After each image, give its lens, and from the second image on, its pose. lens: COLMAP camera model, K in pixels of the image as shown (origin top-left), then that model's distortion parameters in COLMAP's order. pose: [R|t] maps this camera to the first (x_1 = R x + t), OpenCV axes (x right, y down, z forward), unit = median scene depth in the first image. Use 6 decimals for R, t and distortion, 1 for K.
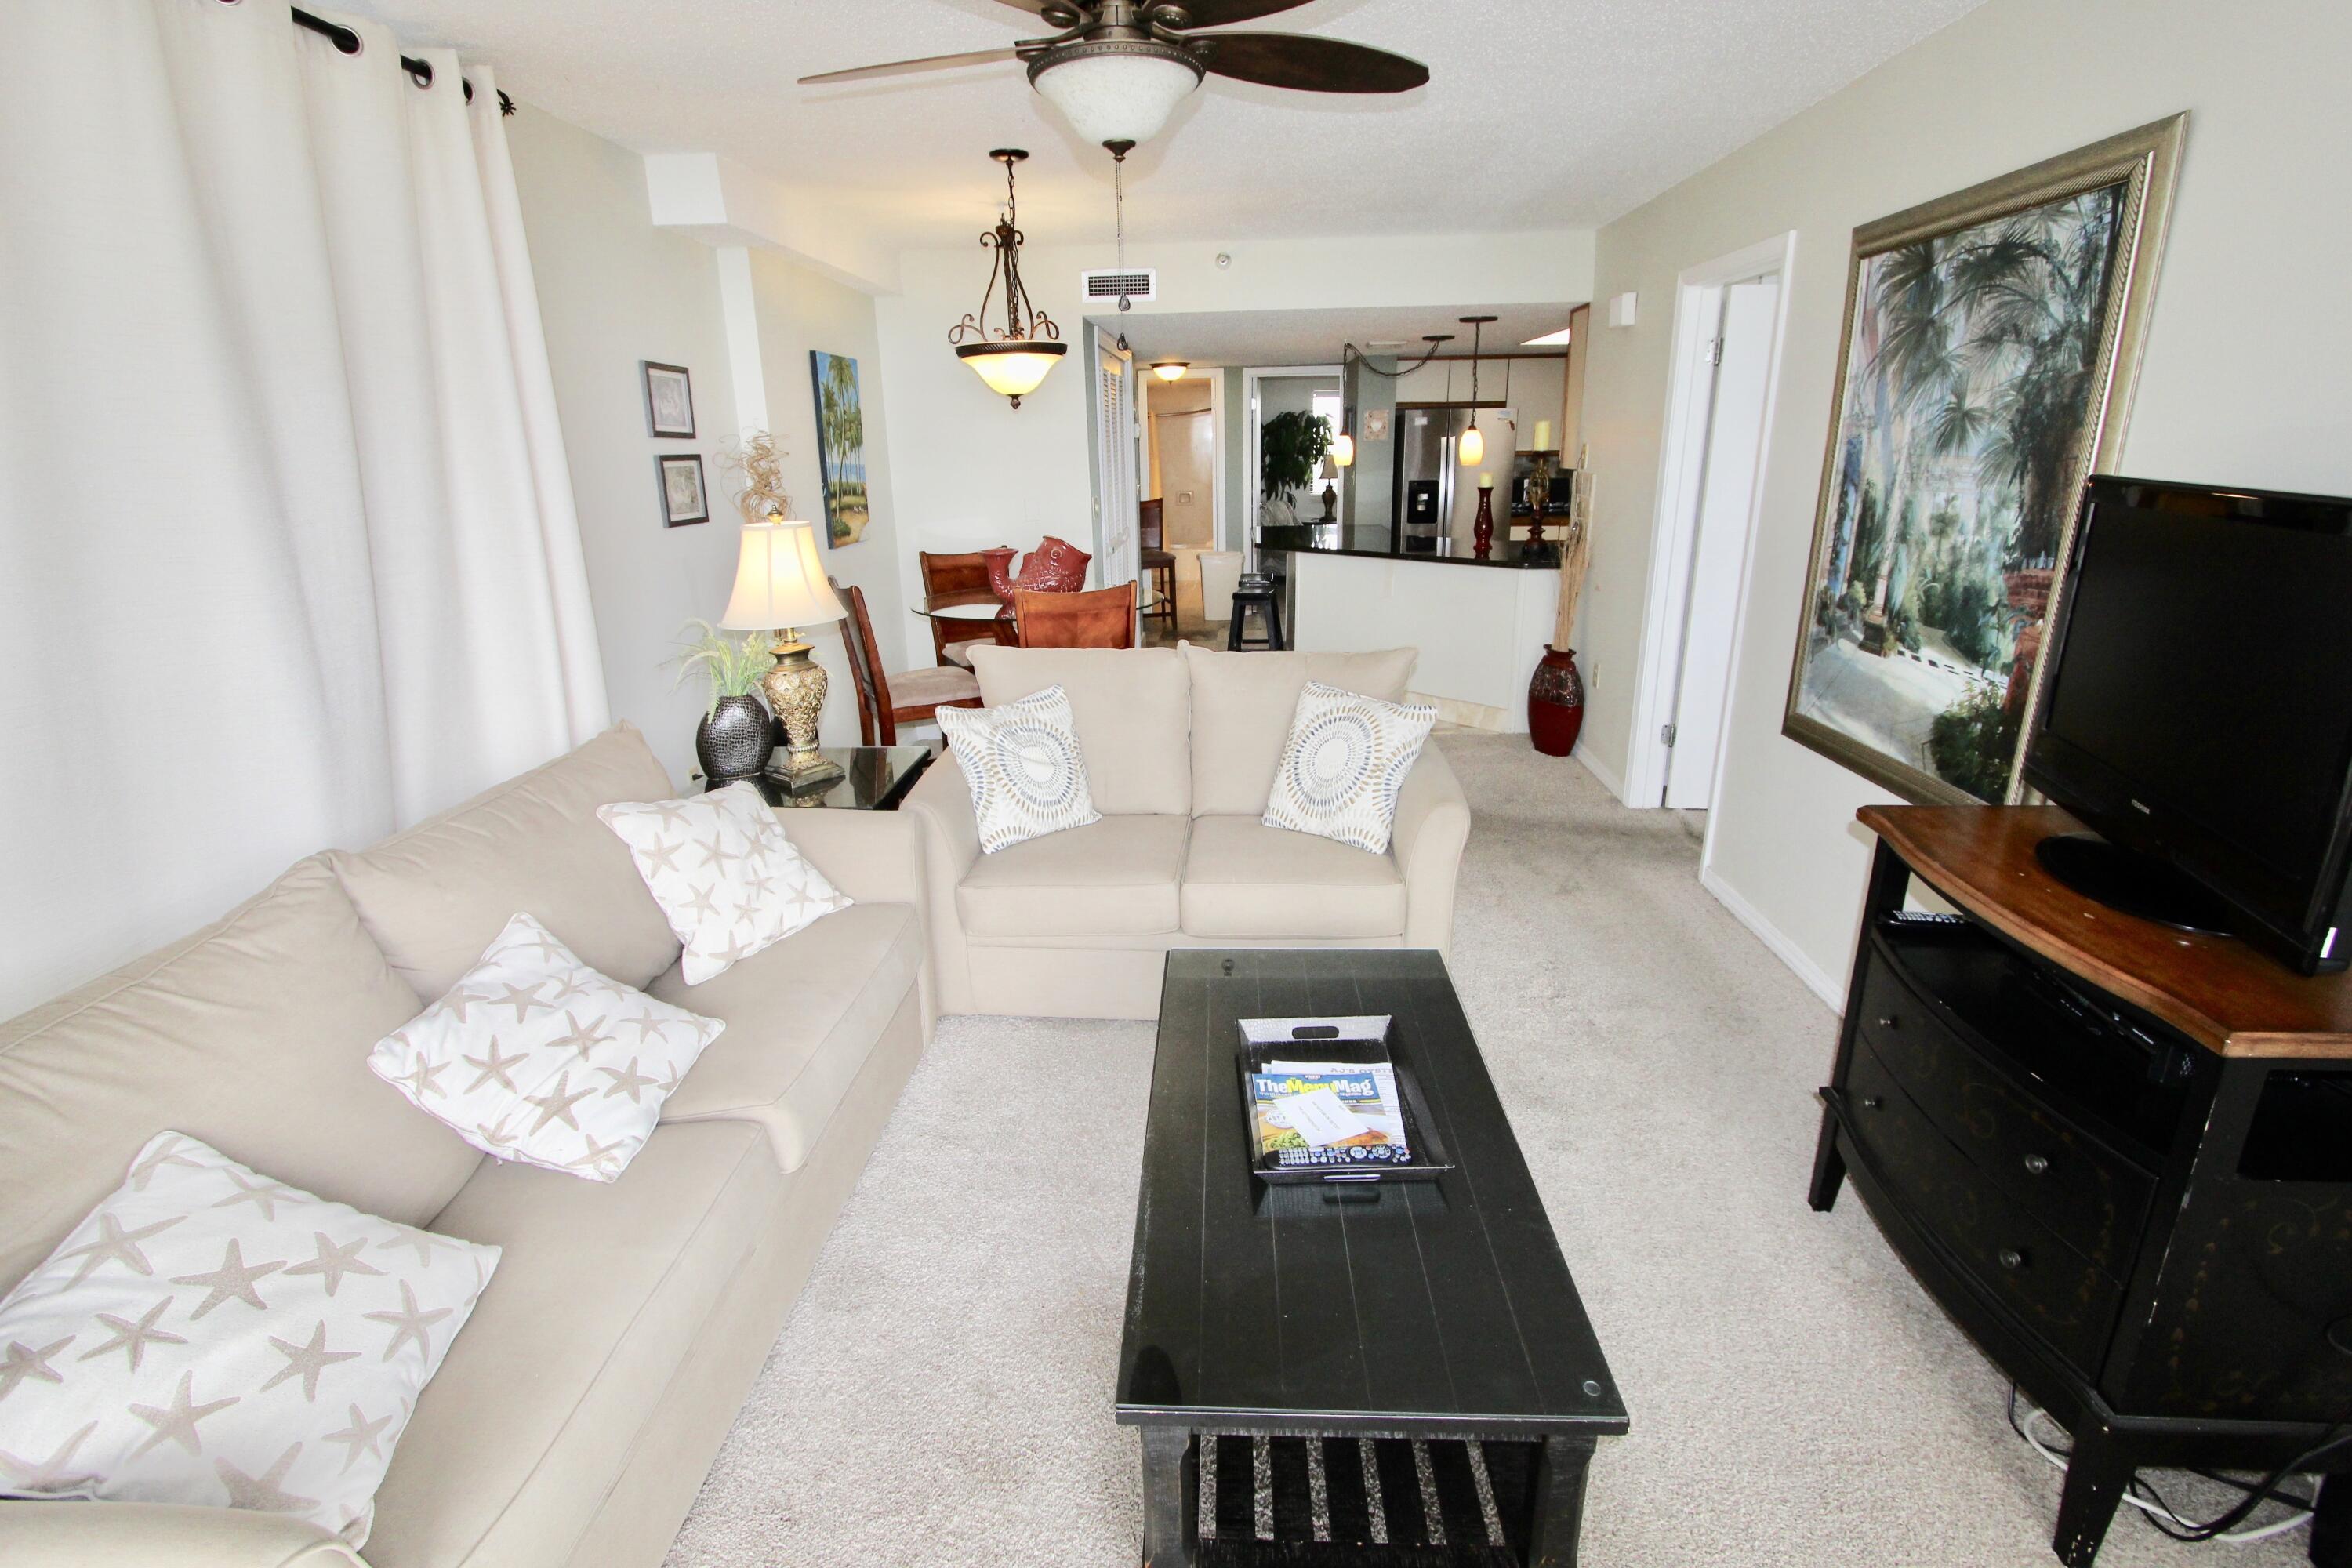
lens RADIAL K [[1087.5, 0, 1174.1], [0, 1087.5, 775.6], [0, 0, 1]] dist [-0.019278, 0.004397]
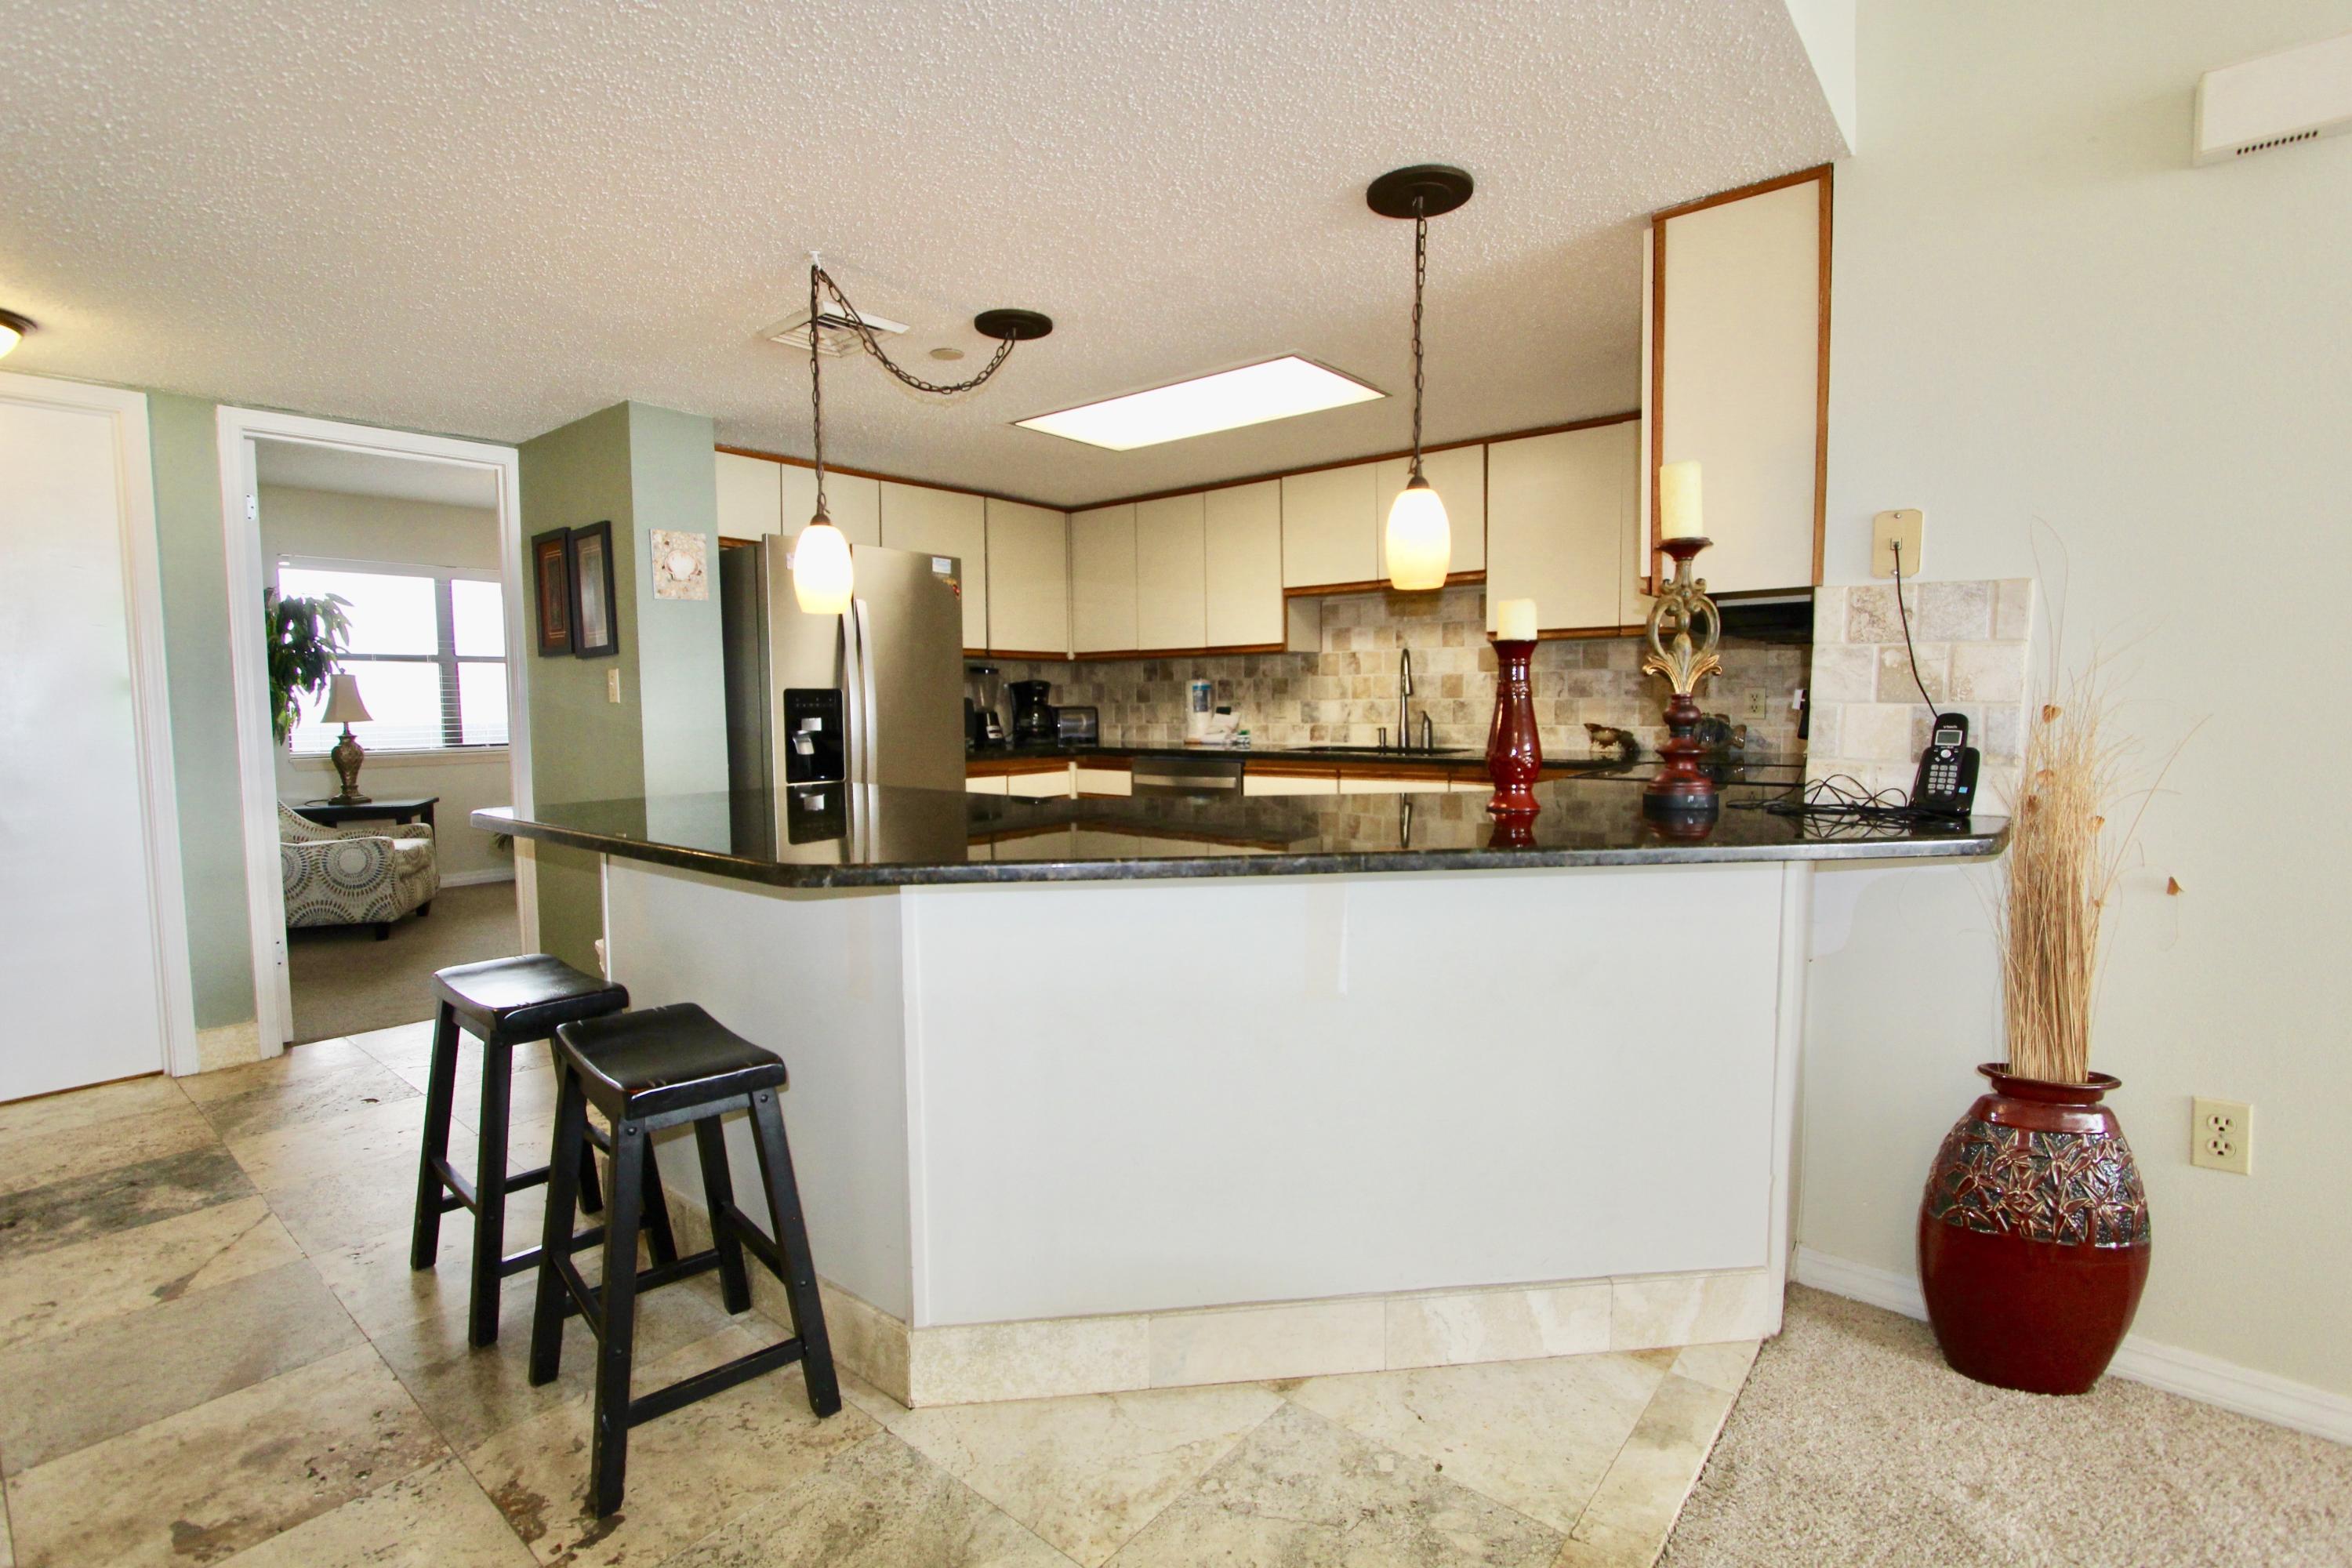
lens RADIAL K [[1087.5, 0, 1172.5], [0, 1087.5, 775.4], [0, 0, 1]] dist [-0.019278, 0.004397]
pose [[0.594746, -0.040226, 0.802906, -0.045042], [0.234793, 0.963893, -0.125630, -0.143104], [-0.768862, 0.263235, 0.582716, 0.621997]]
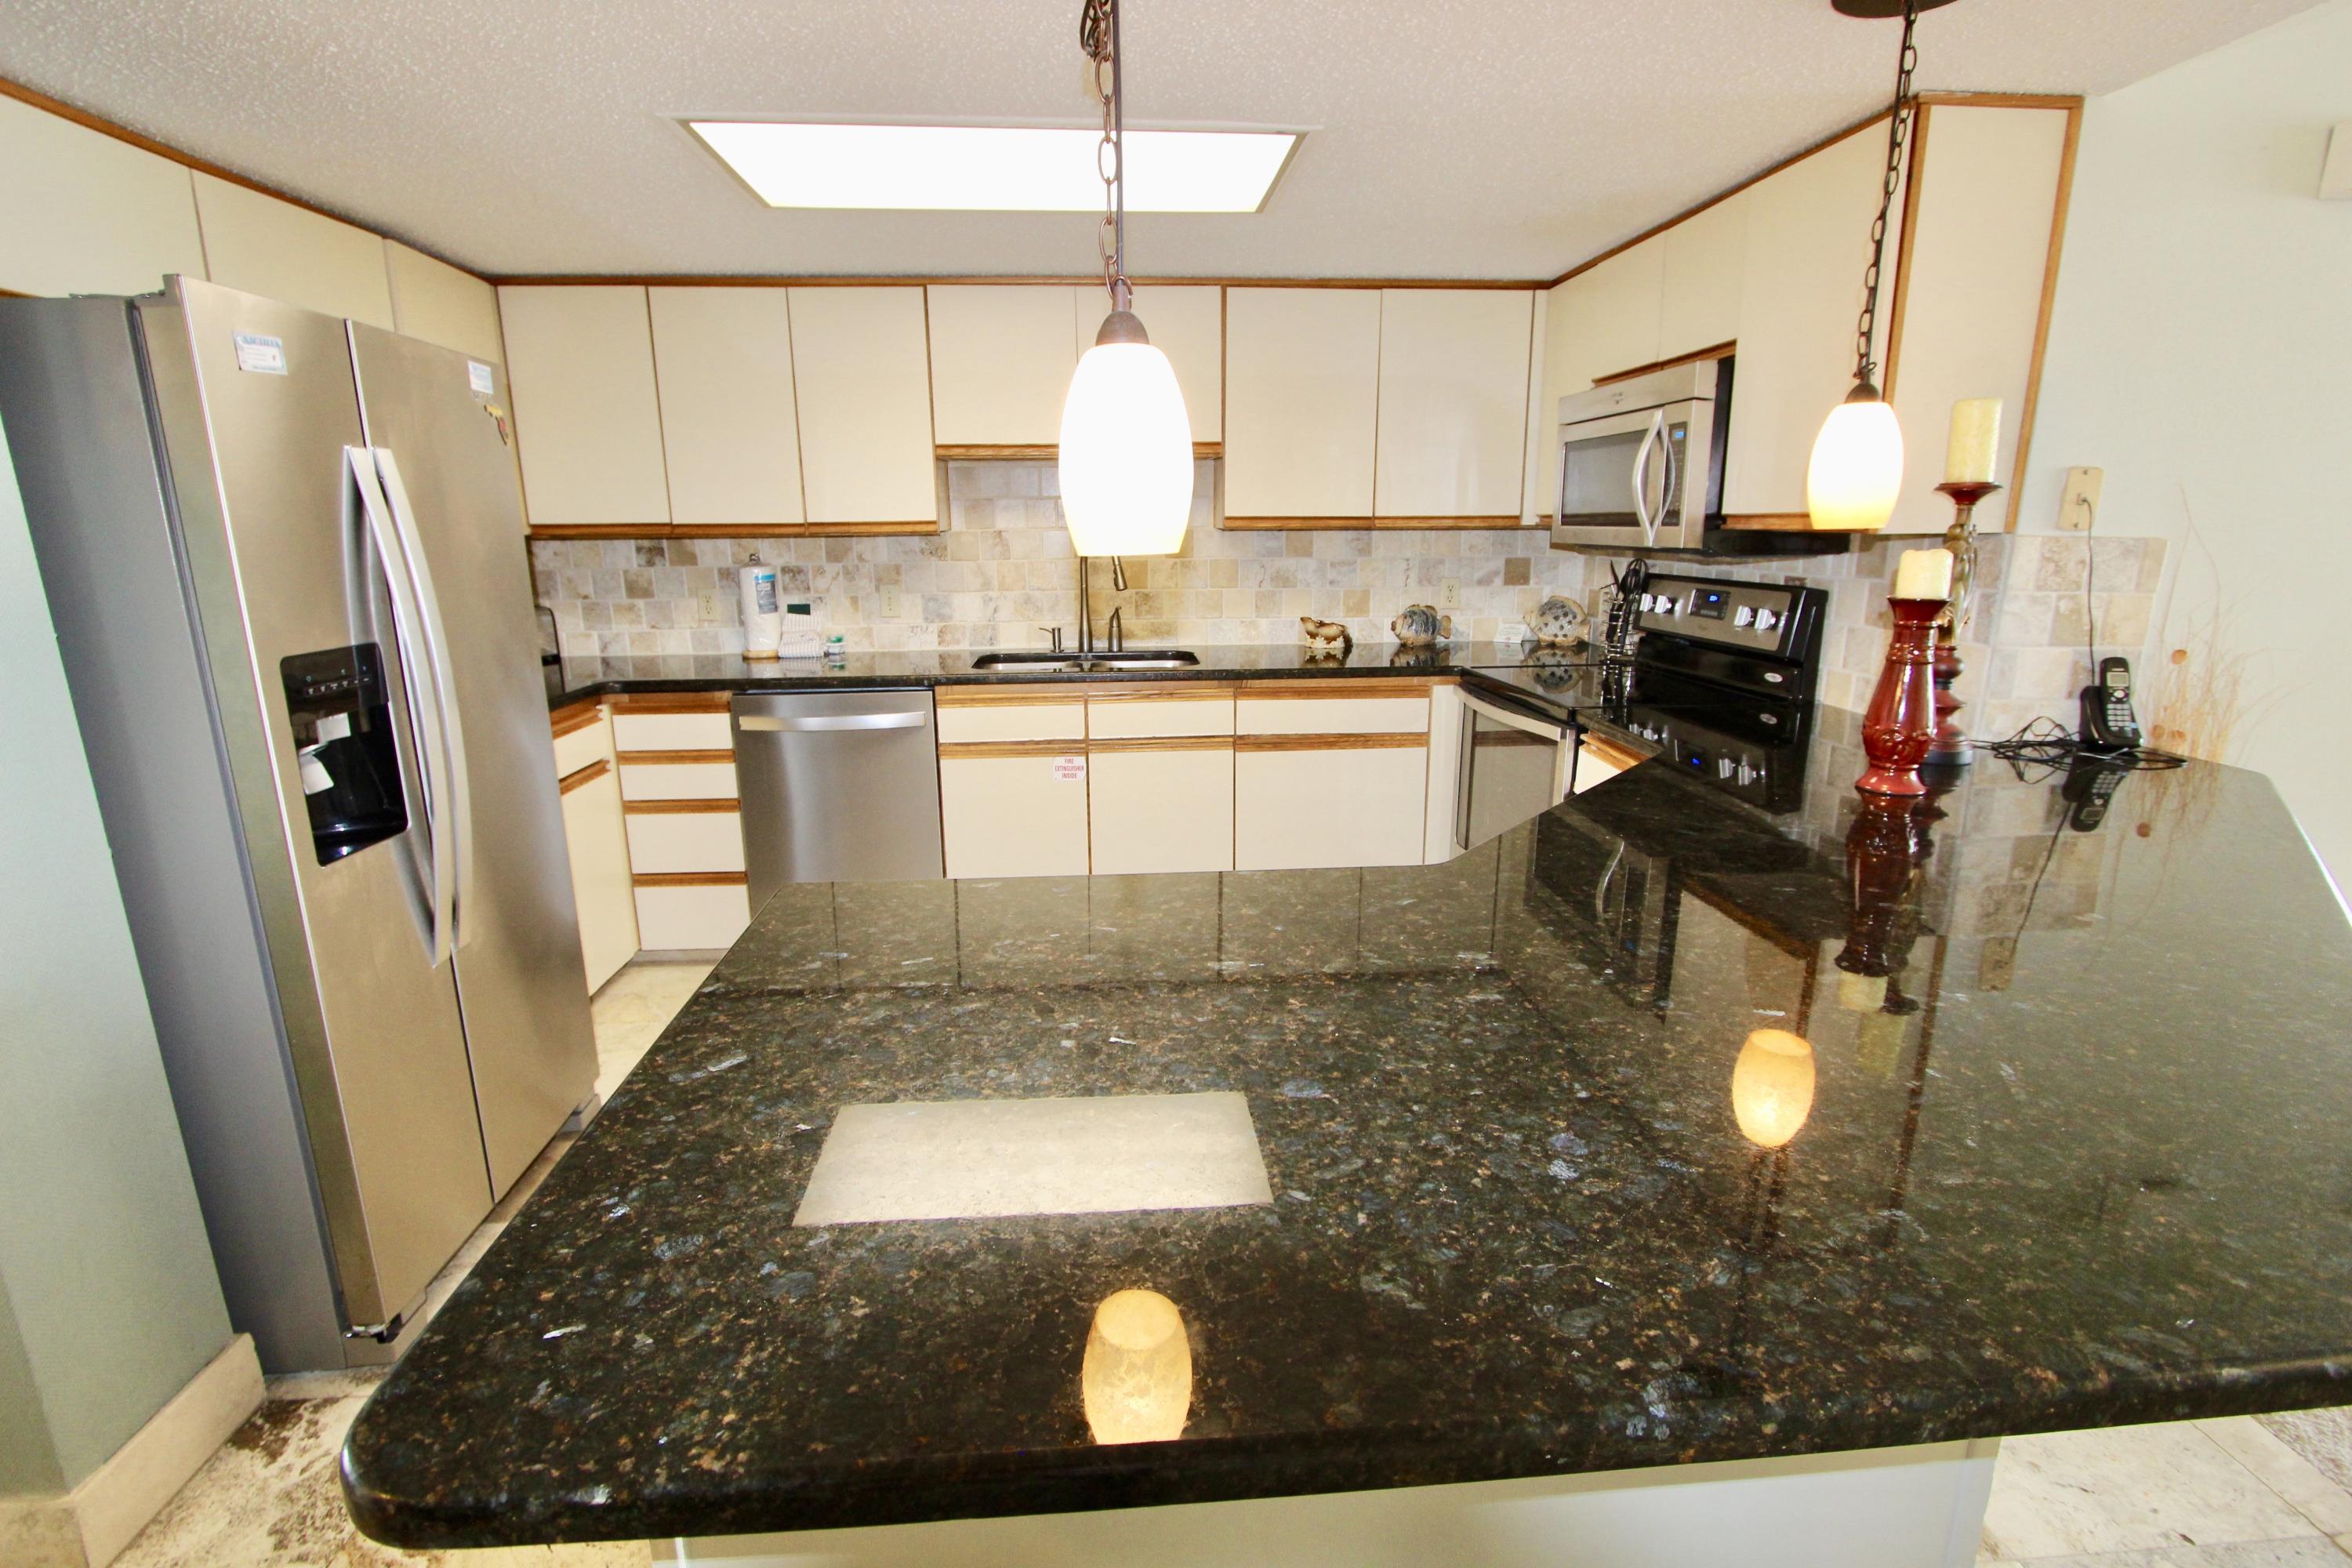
lens RADIAL K [[1087.5, 0, 1173.3], [0, 1087.5, 770.2], [0, 0, 1]] dist [-0.019278, 0.004397]
pose [[-0.125264, -0.199922, 0.971772, 0.008050], [0.302955, 0.924996, 0.229350, -0.245788], [-0.944737, 0.323132, -0.055301, 0.855908]]
